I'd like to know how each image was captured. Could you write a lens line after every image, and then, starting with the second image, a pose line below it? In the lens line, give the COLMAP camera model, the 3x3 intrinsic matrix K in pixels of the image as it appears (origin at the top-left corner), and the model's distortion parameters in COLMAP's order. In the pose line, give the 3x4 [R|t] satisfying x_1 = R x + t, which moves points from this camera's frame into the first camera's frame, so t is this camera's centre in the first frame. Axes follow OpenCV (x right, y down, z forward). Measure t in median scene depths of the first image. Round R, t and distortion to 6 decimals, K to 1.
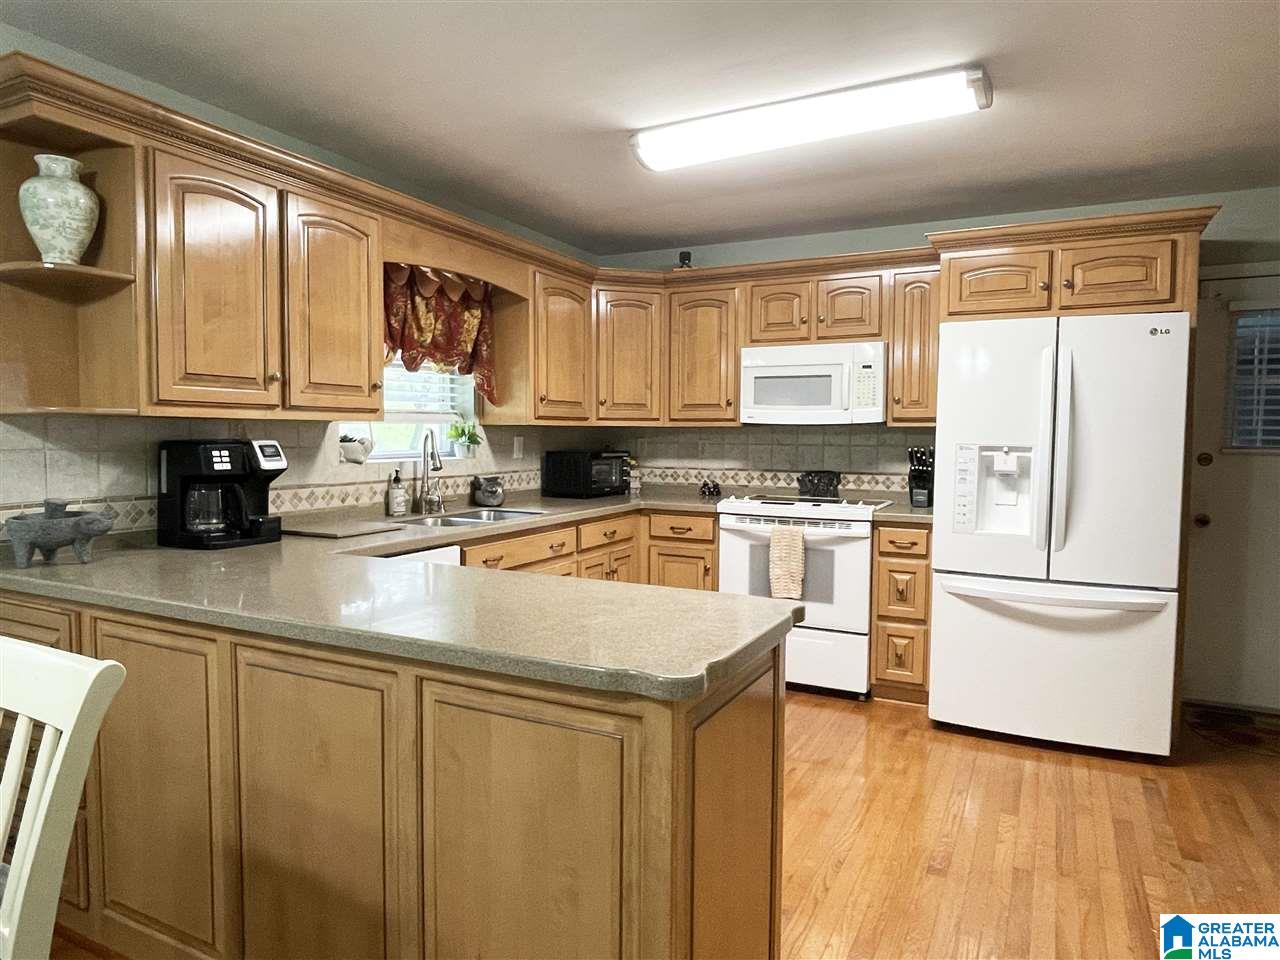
lens RADIAL K [[821.3, 0, 633.3], [0, 821.3, 481.3], [0, 0, 1]] dist [-0.010386, -0.002858]
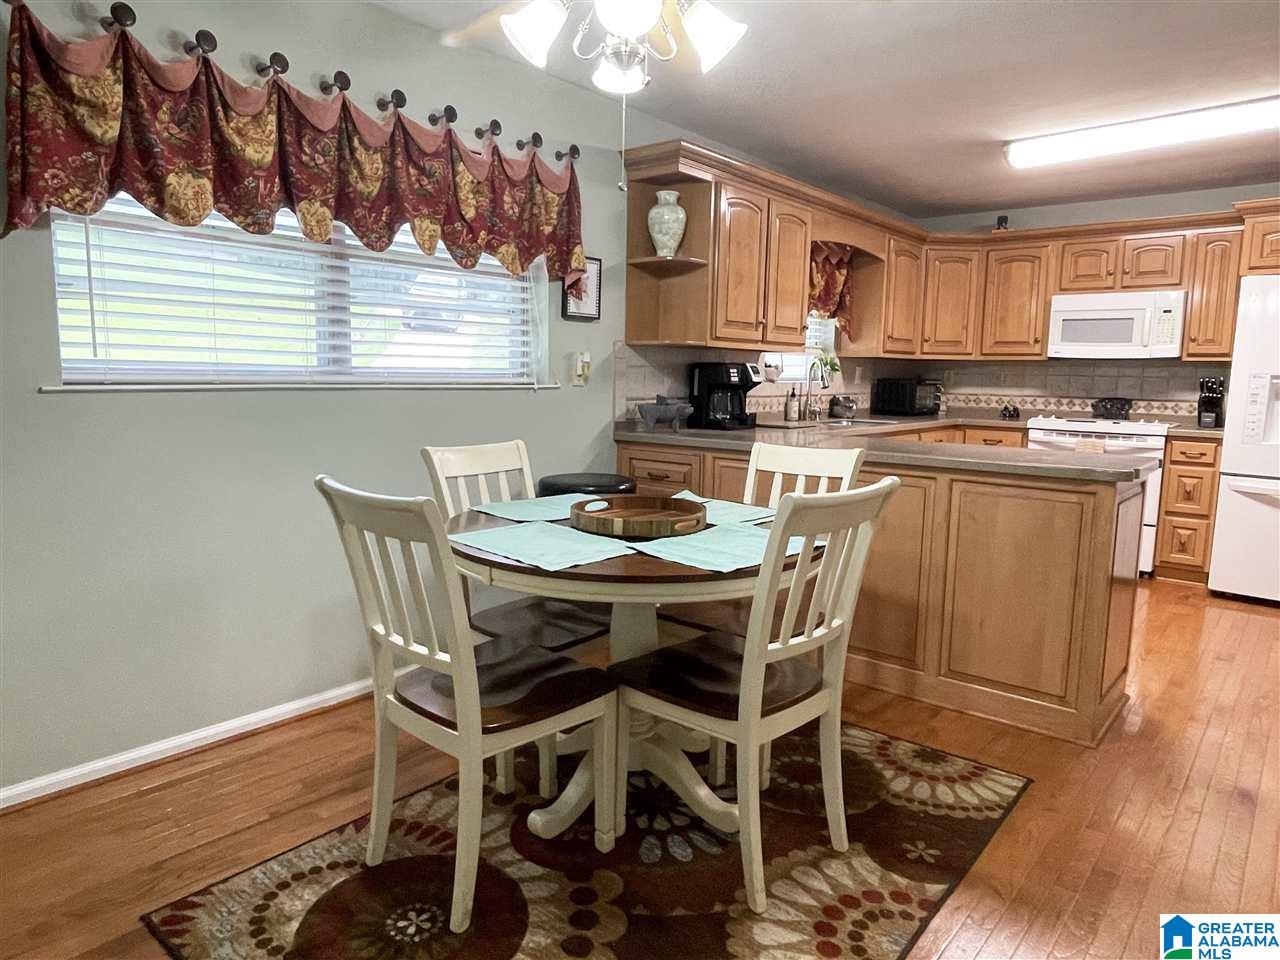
lens RADIAL K [[821.3, 0, 633.3], [0, 821.3, 481.3], [0, 0, 1]] dist [-0.010386, -0.002858]
pose [[0.971787, 0.041250, -0.232225, -0.197071], [-0.024275, 0.996851, 0.075487, 0.040814], [0.234608, -0.067720, 0.969728, -0.386888]]
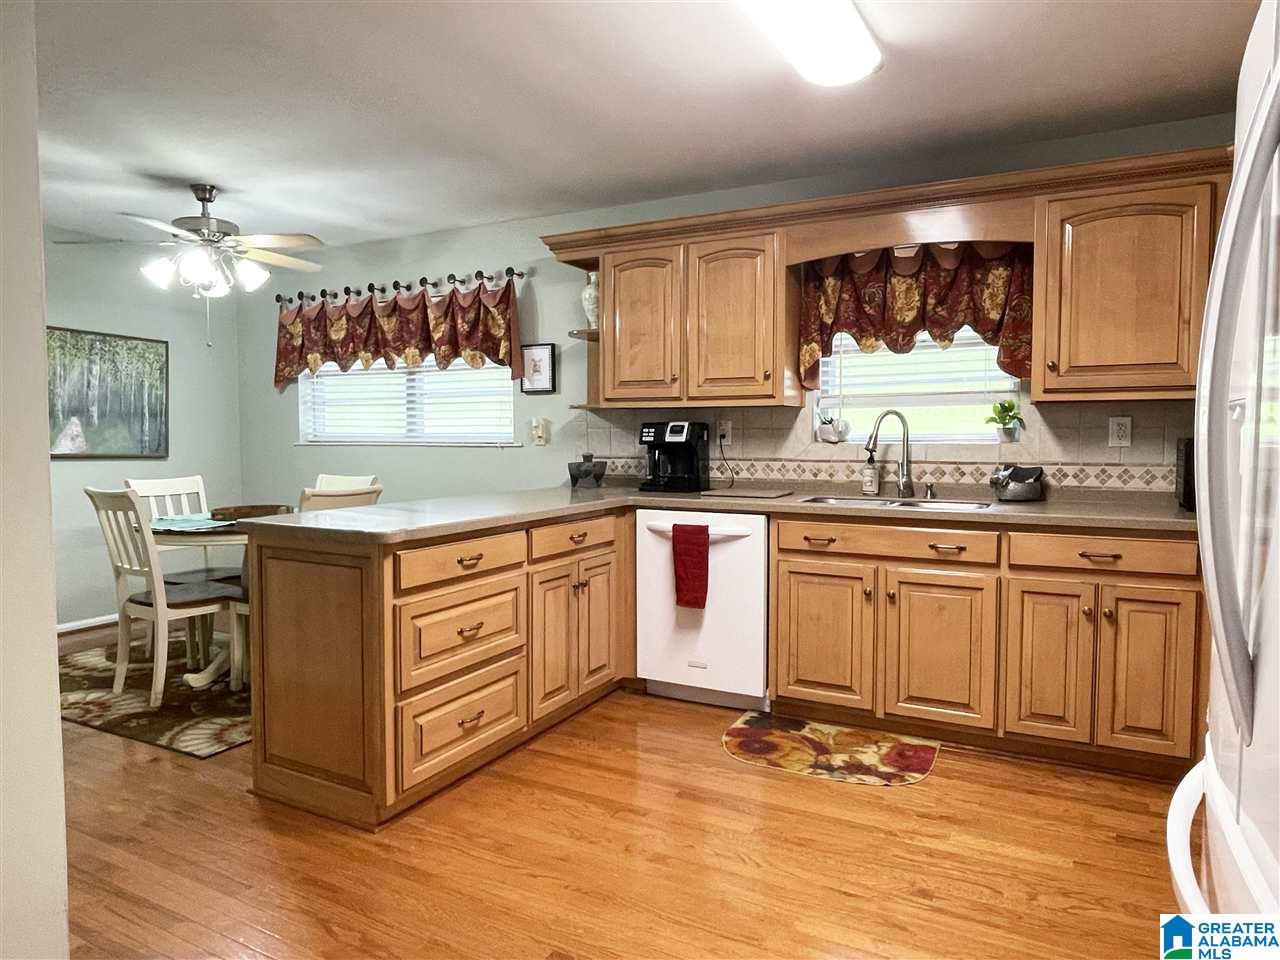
lens RADIAL K [[821.3, 0, 633.3], [0, 821.3, 481.3], [0, 0, 1]] dist [-0.010386, -0.002858]
pose [[-0.024610, 0.055070, -0.998179, 0.672769], [-0.054605, 0.996917, 0.056347, -0.015649], [0.998205, 0.055892, -0.021527, 0.641510]]
